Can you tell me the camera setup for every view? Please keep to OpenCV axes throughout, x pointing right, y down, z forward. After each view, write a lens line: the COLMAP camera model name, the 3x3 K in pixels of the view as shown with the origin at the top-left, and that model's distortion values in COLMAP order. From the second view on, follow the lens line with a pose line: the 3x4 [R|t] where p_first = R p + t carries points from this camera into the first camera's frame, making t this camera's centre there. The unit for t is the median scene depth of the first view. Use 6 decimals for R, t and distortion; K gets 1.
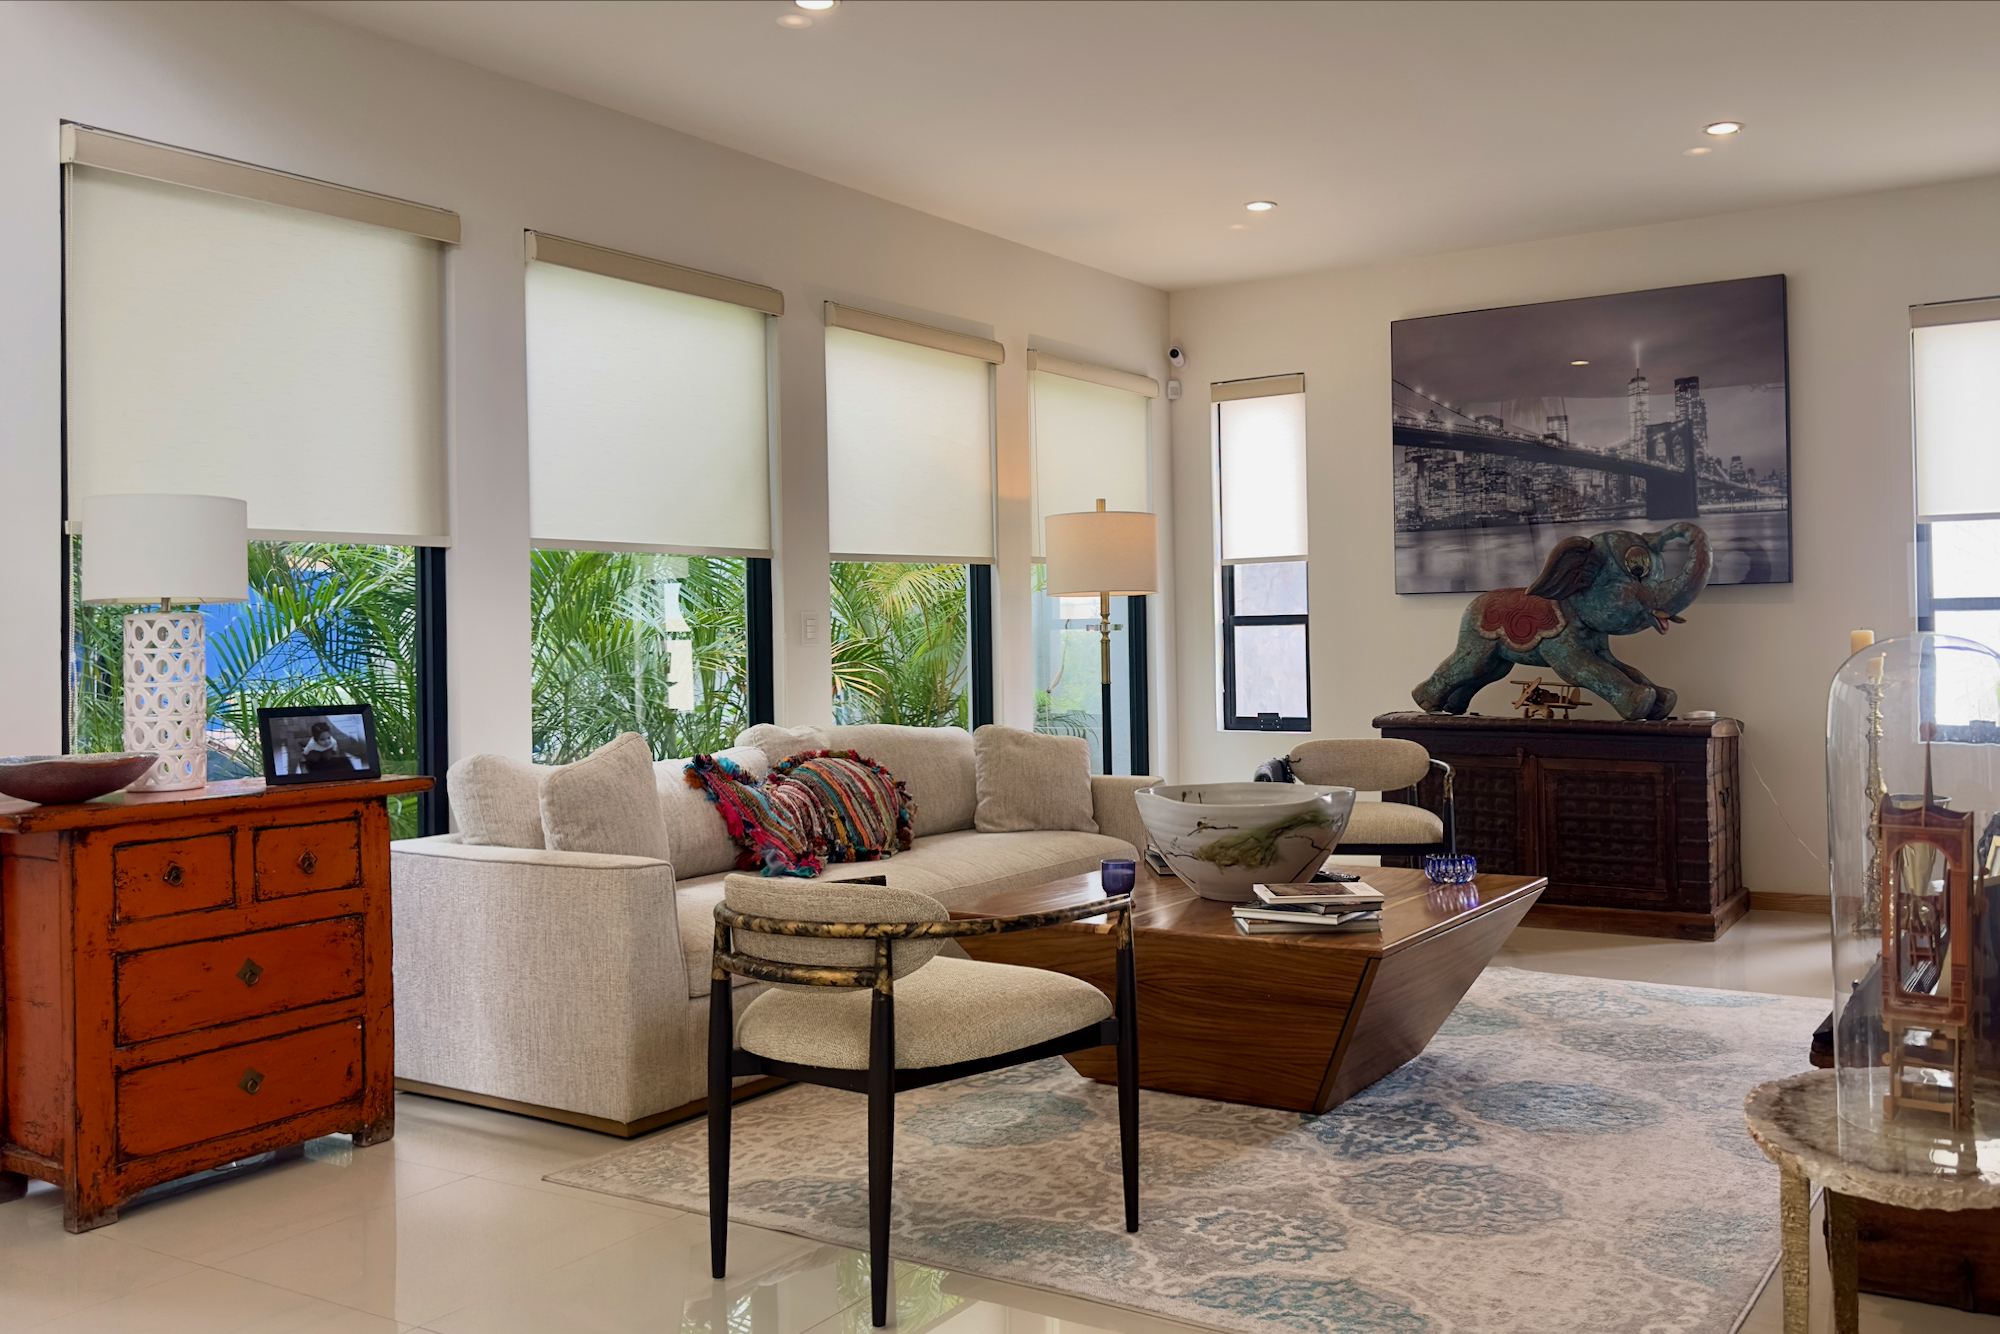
lens RADIAL K [[1688.2, 0, 999.5], [0, 1688.2, 654.8], [0, 0, 1]] dist [0.077546, -0.128051]
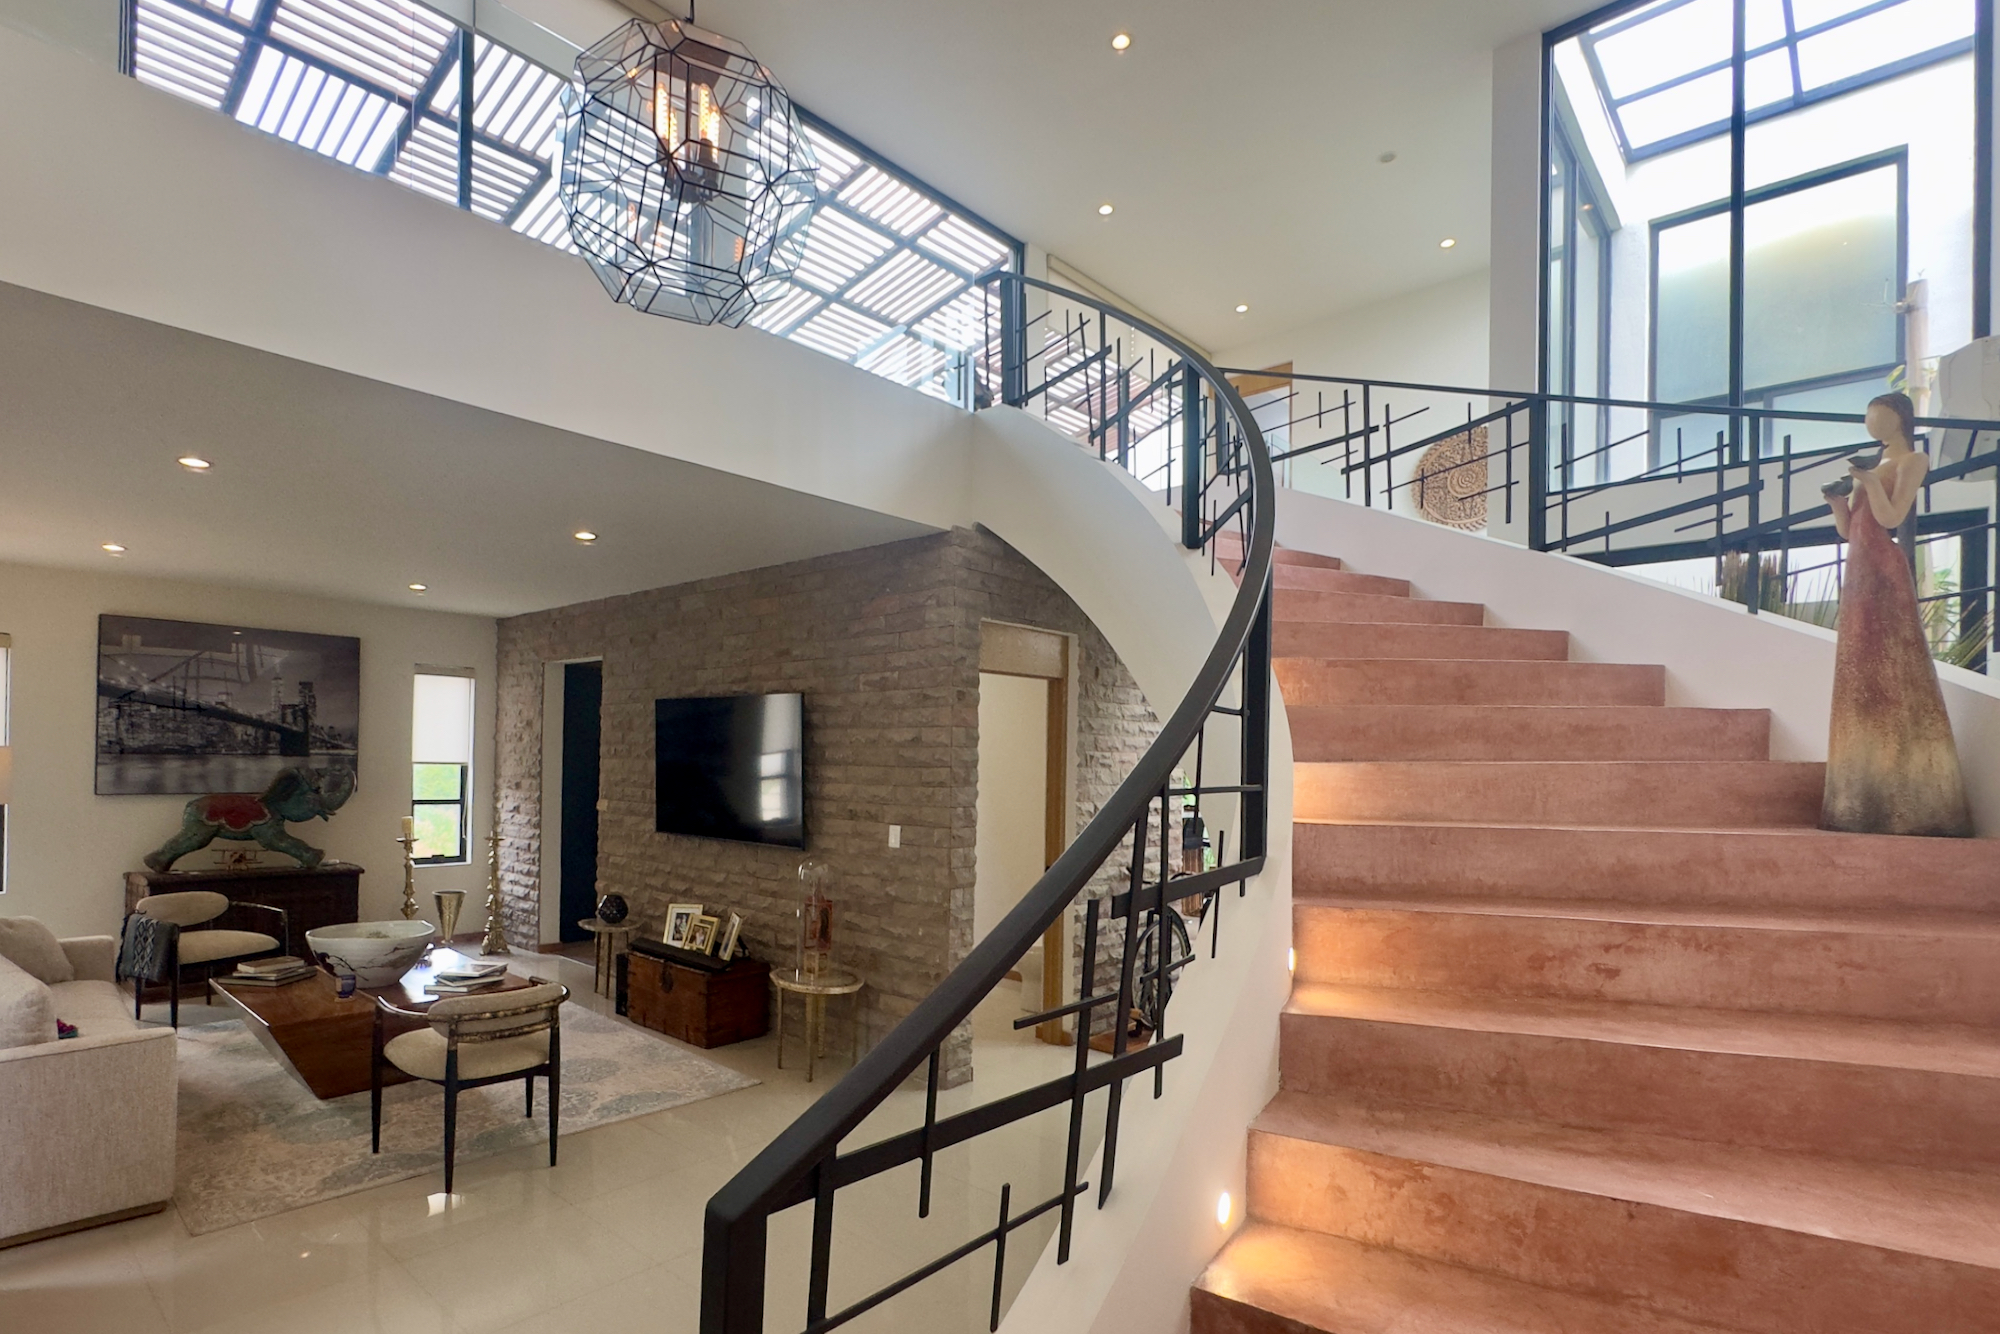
lens RADIAL K [[968.7, 0, 1010.9], [0, 968.7, 791.5], [0, 0, 1]] dist [-0.036235, -0.000352]
pose [[0.142319, -0.005412, 0.989806, -0.521712], [-0.007667, 0.999949, 0.006570, -0.054540], [-0.989791, -0.008524, 0.142270, 0.079523]]
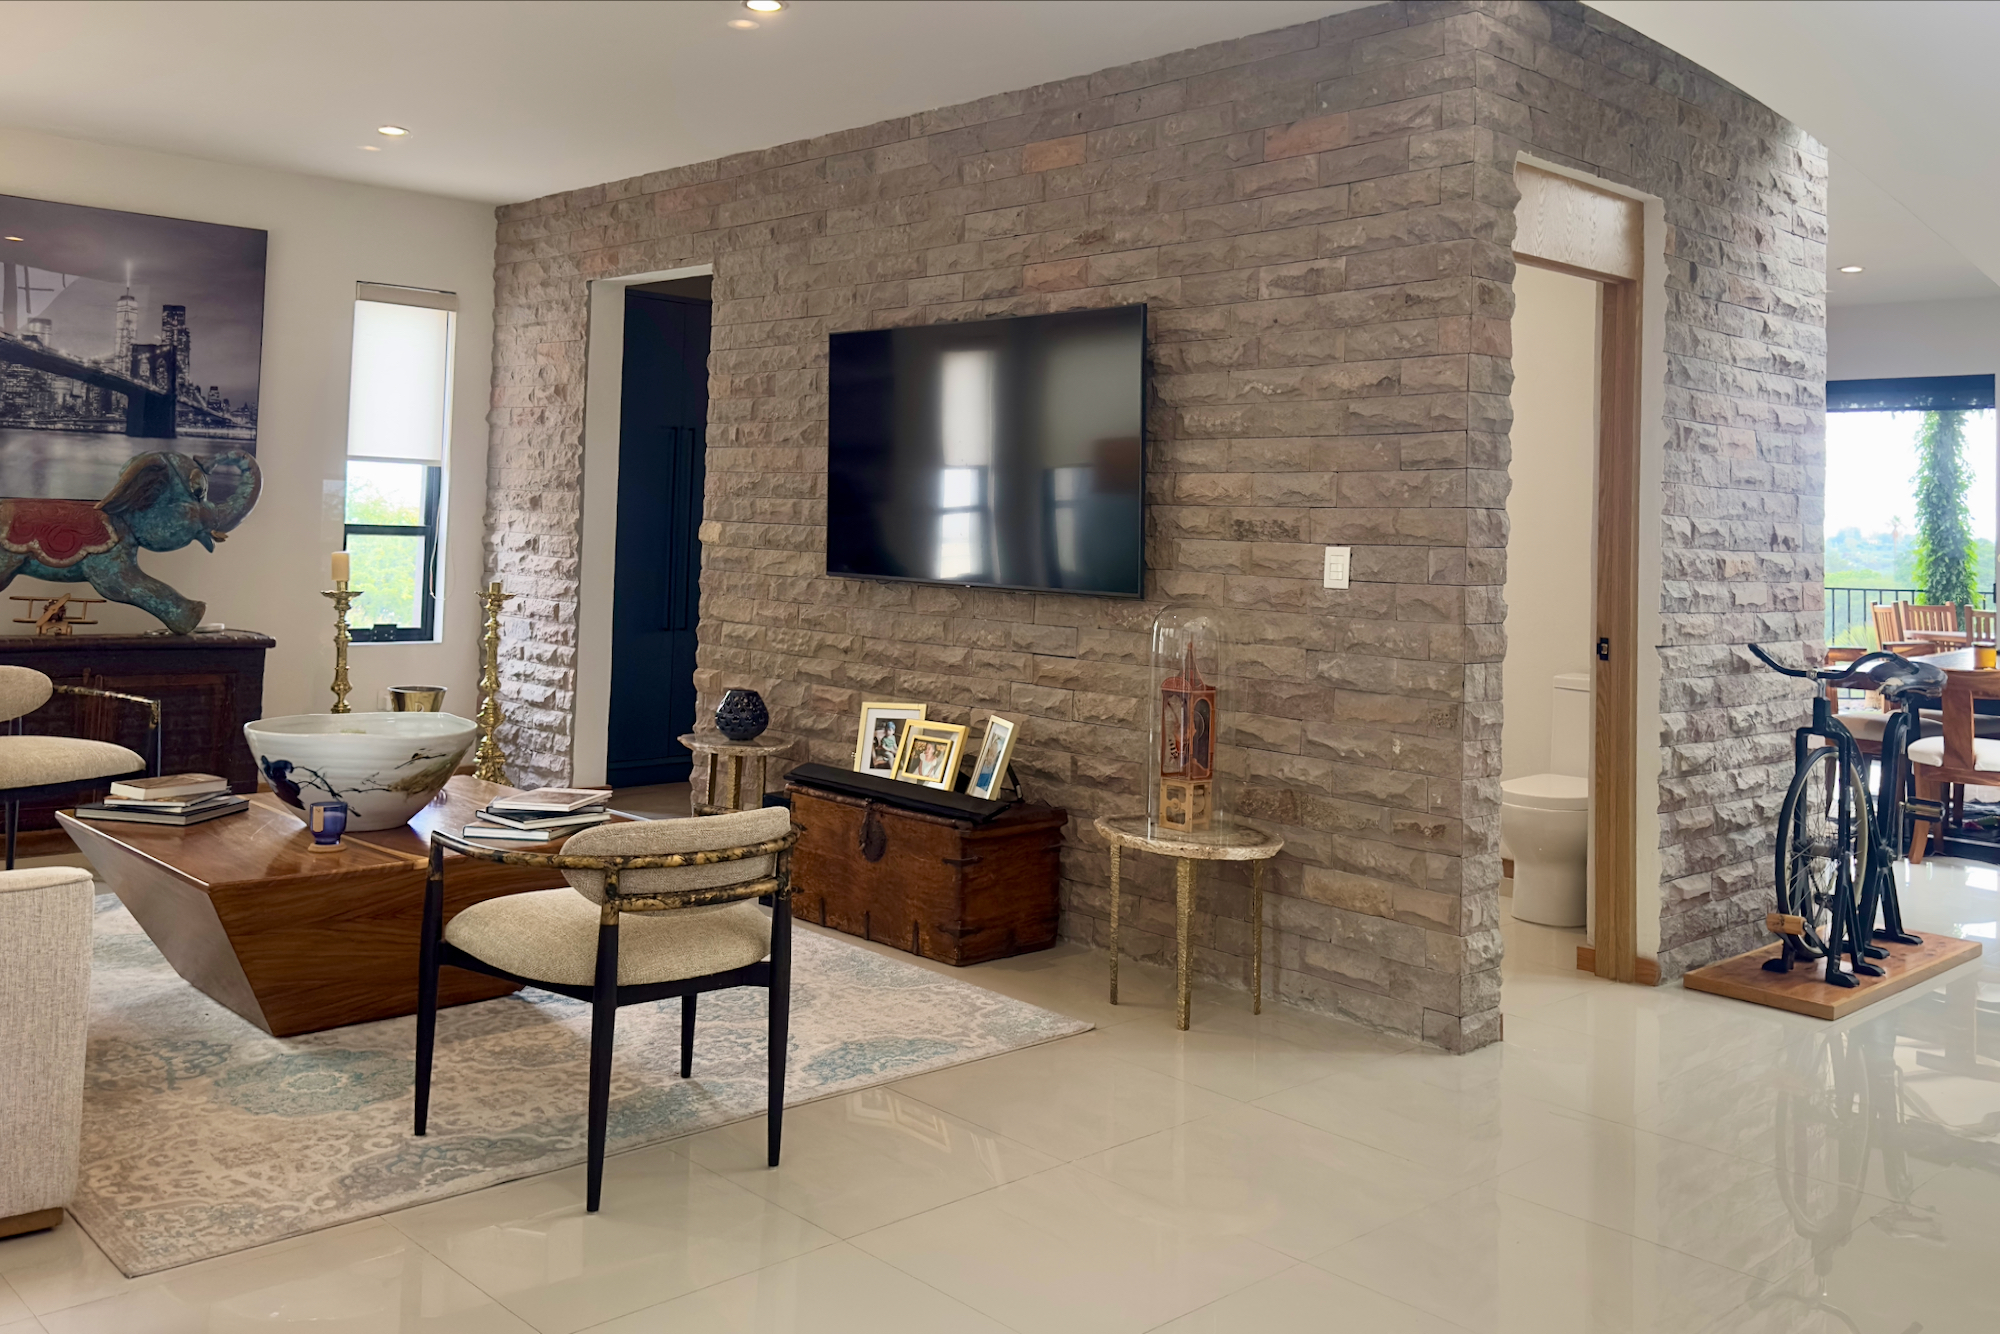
lens RADIAL K [[1688.2, 0, 1116.4], [0, 1688.2, 528.8], [0, 0, 1]] dist [0.077546, -0.128051]
pose [[0.215235, 0.028304, 0.976152, -0.491377], [-0.023610, 0.999439, -0.023774, -0.013888], [-0.976277, -0.017930, 0.215783, 0.205561]]
